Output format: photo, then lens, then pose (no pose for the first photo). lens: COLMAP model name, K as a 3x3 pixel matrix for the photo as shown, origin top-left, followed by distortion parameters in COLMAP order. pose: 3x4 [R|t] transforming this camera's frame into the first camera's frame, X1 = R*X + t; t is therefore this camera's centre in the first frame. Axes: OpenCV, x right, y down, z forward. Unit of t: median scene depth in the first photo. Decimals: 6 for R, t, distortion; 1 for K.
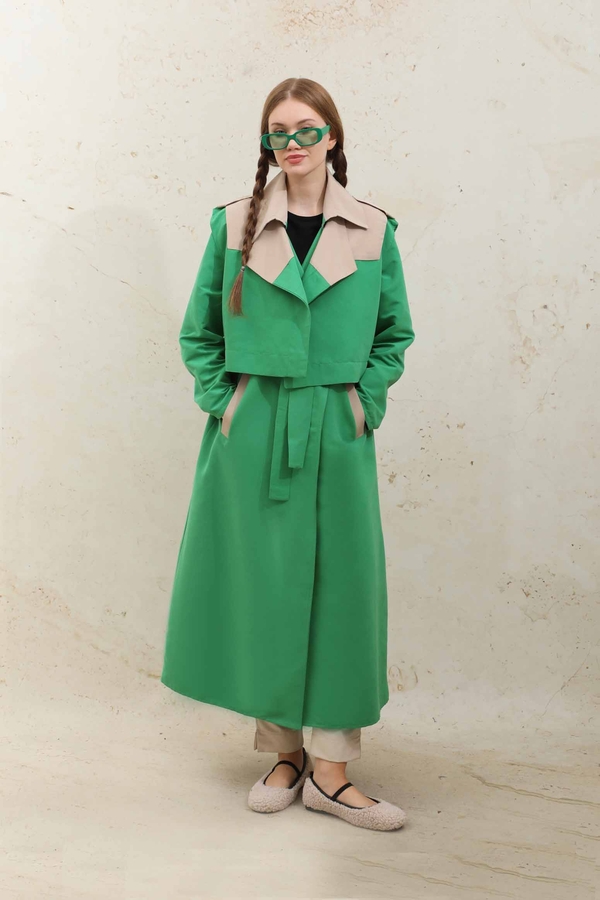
lens RADIAL K [[1597.7, 0, 316.0], [0, 1597.7, 315.9], [0, 0, 1]] dist [0.162326, -0.020739]
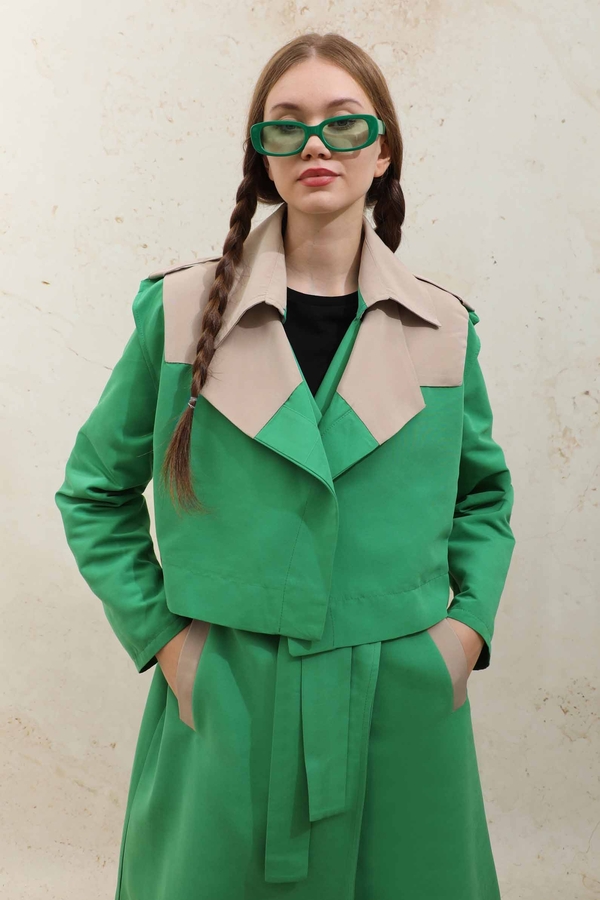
lens RADIAL K [[872.2, 0, 311.1], [0, 872.2, 349.8], [0, 0, 1]] dist [-0.030545, -0.002662]
pose [[0.999954, -0.002885, 0.009192, -0.015194], [0.002905, 0.999994, -0.002082, -0.029651], [-0.009186, 0.002109, 0.999956, 0.529068]]
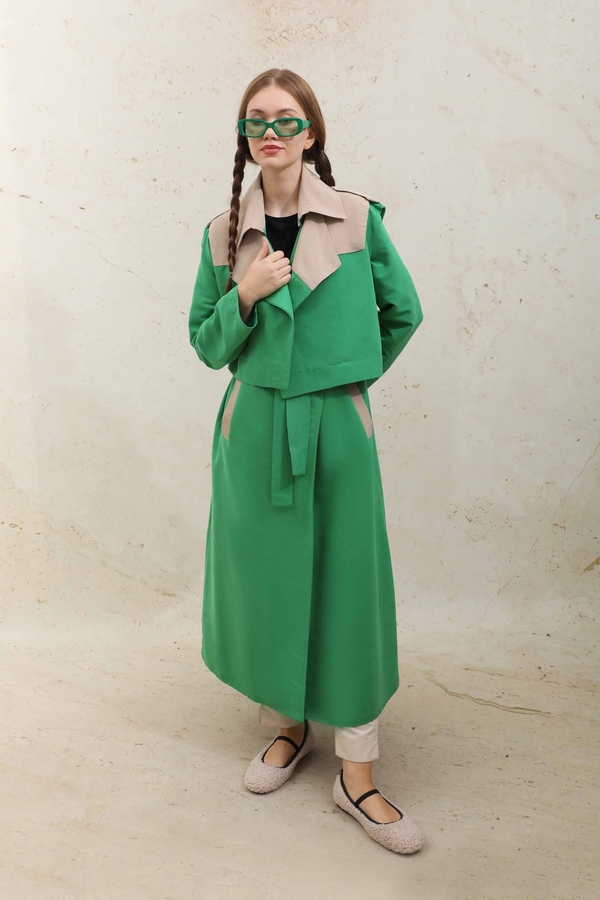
lens RADIAL K [[961.0, 0, 294.6], [0, 961.0, 392.7], [0, 0, 1]] dist [0.054451, 0.001217]
pose [[0.999713, -0.020676, 0.012081, -0.010165], [0.019216, 0.993683, 0.110562, -0.008642], [-0.014291, -0.110299, 0.993796, 0.285834]]
